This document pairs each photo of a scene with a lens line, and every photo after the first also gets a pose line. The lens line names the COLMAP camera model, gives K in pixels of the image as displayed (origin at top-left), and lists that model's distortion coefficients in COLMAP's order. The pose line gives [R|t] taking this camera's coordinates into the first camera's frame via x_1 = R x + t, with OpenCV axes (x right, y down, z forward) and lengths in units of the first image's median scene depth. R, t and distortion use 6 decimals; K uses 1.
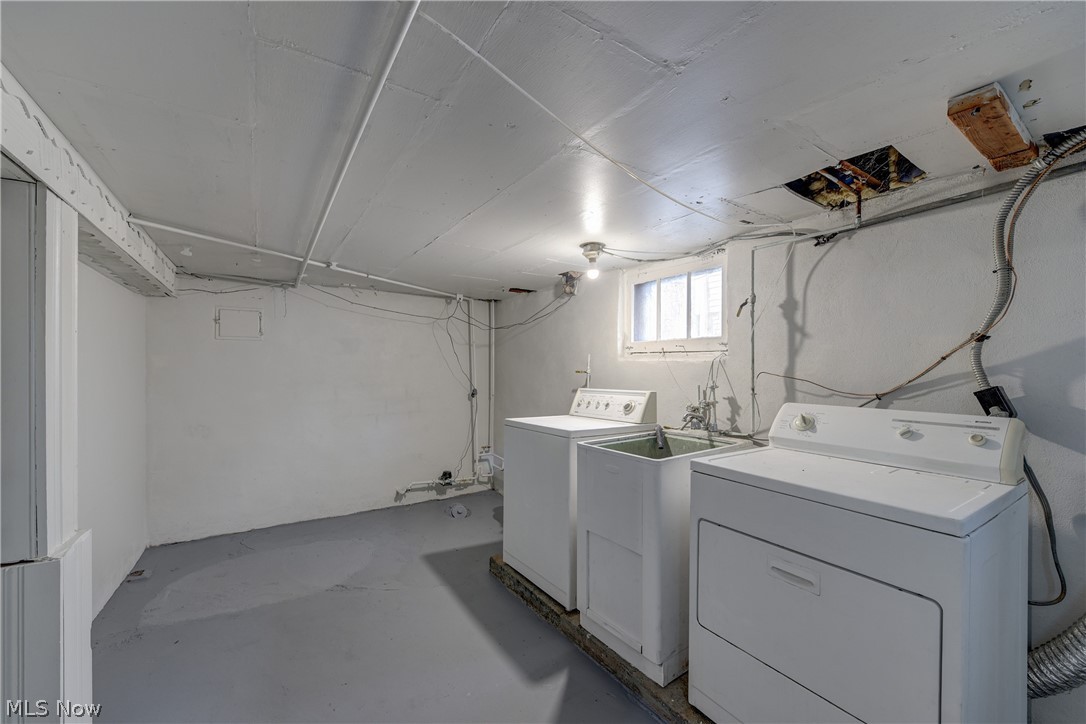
lens RADIAL K [[431.0, 0, 546.1], [0, 431.0, 368.2], [0, 0, 1]] dist [0.006823, -0.000437]
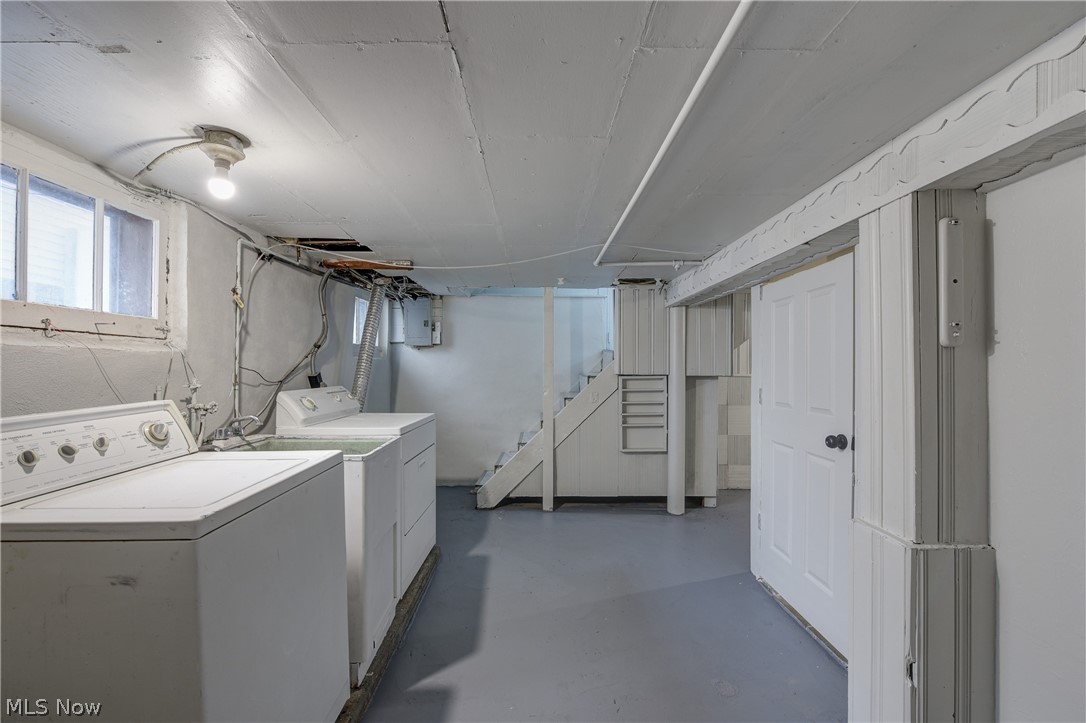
lens RADIAL K [[431.0, 0, 540.0], [0, 431.0, 365.5], [0, 0, 1]] dist [0.006823, -0.000437]
pose [[-0.838334, 0.001695, 0.545154, -0.514598], [0.000281, 0.999996, -0.002677, 0.008091], [-0.545157, -0.002091, -0.838331, 1.216426]]
